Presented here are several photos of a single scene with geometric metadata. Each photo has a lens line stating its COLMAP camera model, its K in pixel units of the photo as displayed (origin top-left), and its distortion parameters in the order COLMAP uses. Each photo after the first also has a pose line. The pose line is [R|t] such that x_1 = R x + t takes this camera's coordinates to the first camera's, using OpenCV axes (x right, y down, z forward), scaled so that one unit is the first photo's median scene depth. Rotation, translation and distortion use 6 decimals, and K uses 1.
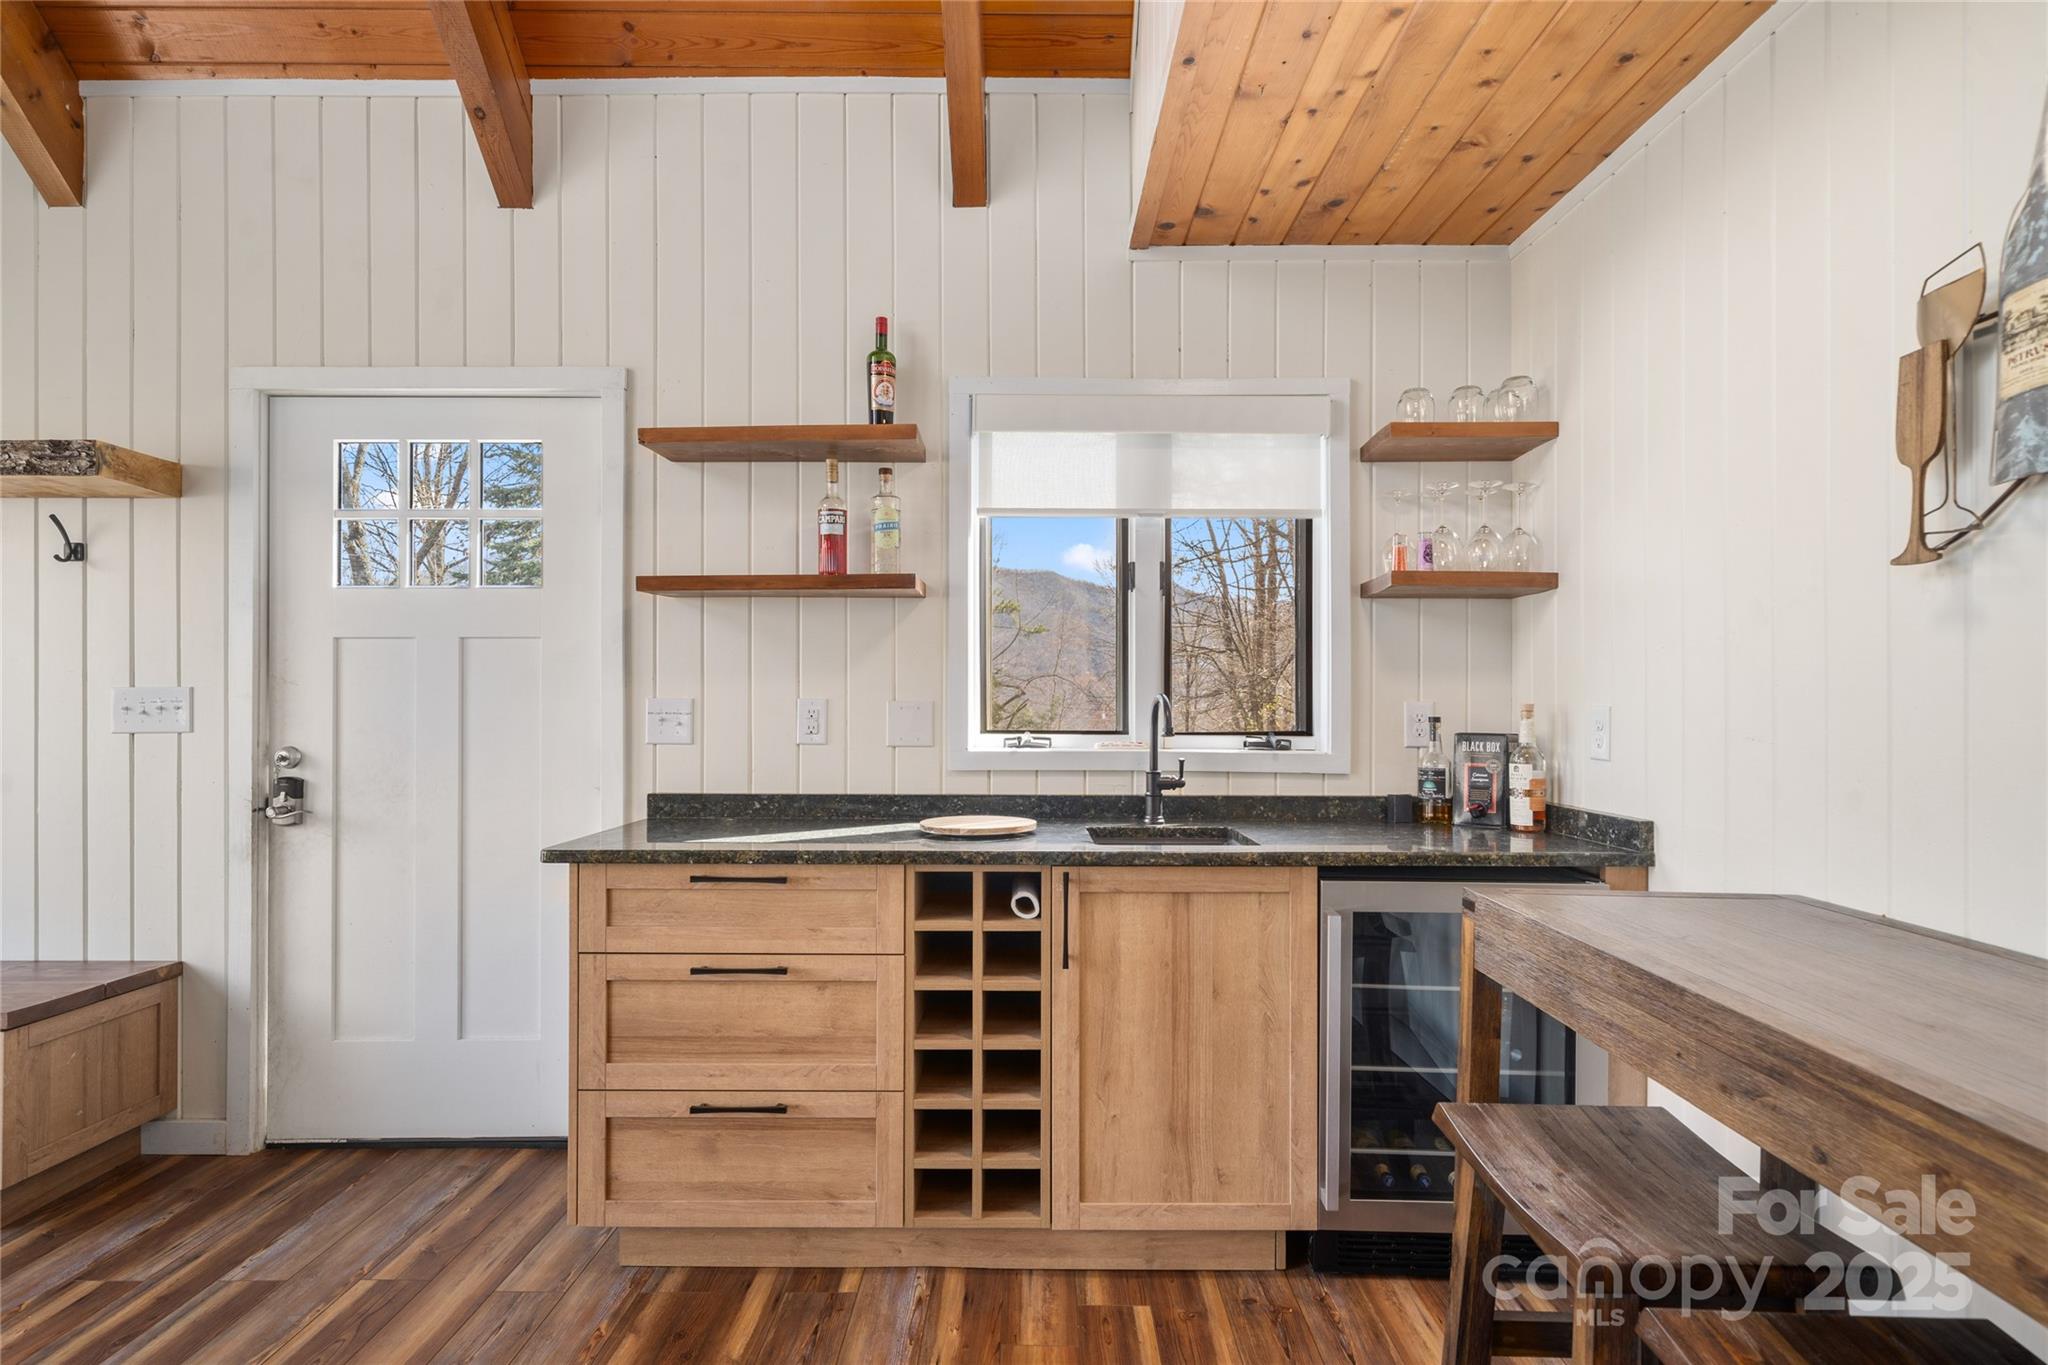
lens RADIAL K [[1064.0, 0, 1021.2], [0, 1064.0, 708.8], [0, 0, 1]] dist [-0.000047, -0.000243]
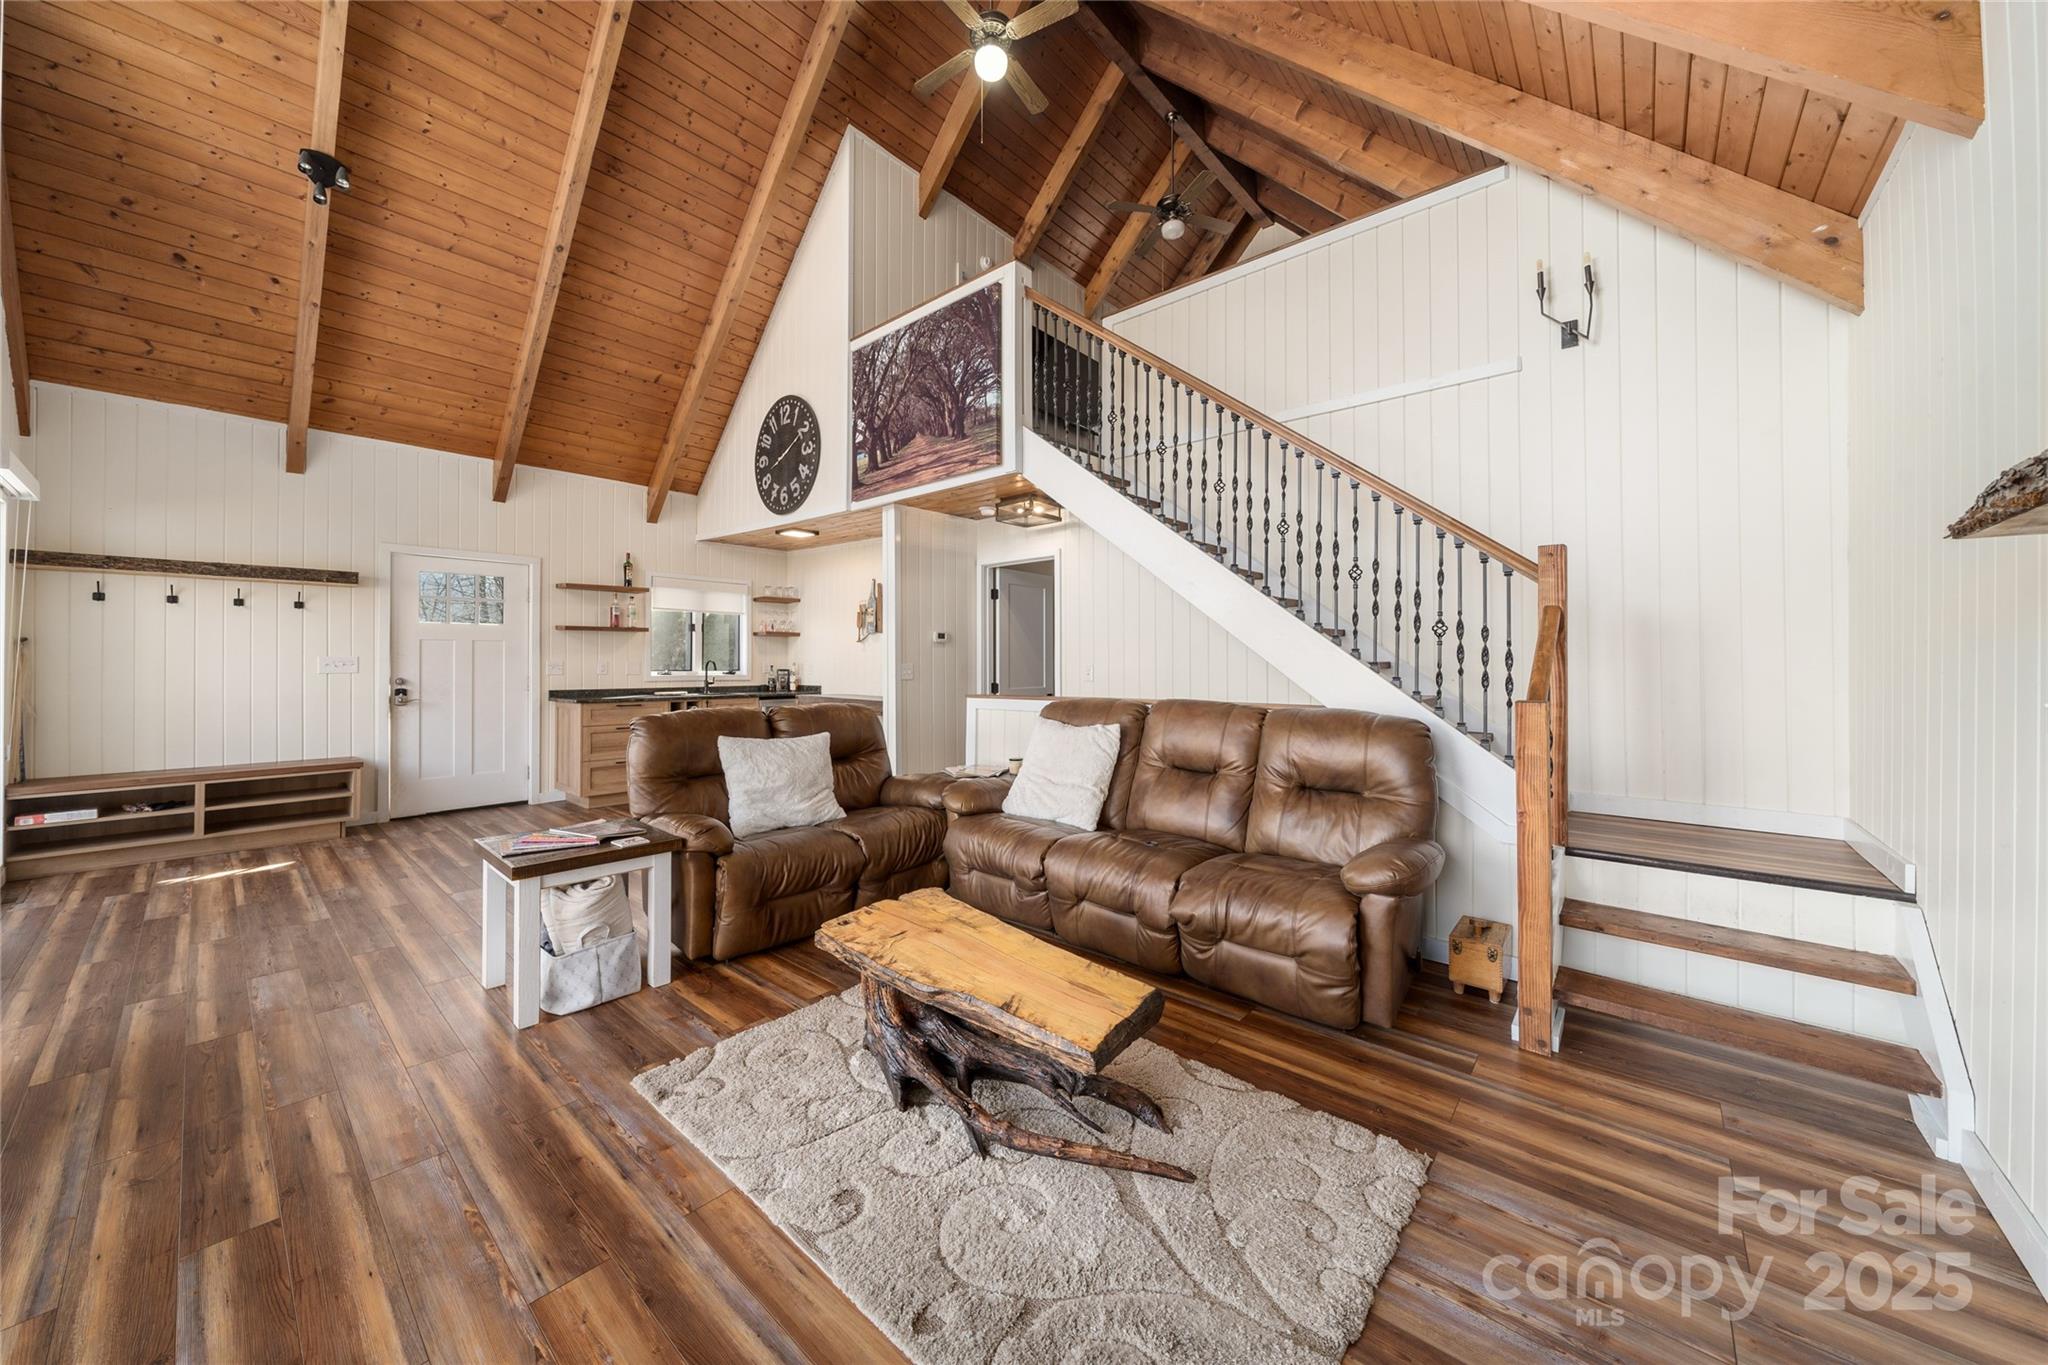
lens RADIAL K [[718.4, 0, 1025.7], [0, 718.4, 643.6], [0, 0, 1]] dist [-0.000794, -0.000015]
pose [[0.641044, 0.019398, 0.767259, -1.110034], [-0.002597, 0.999730, -0.023106, -0.014955], [-0.767500, 0.012819, 0.640921, -1.535058]]
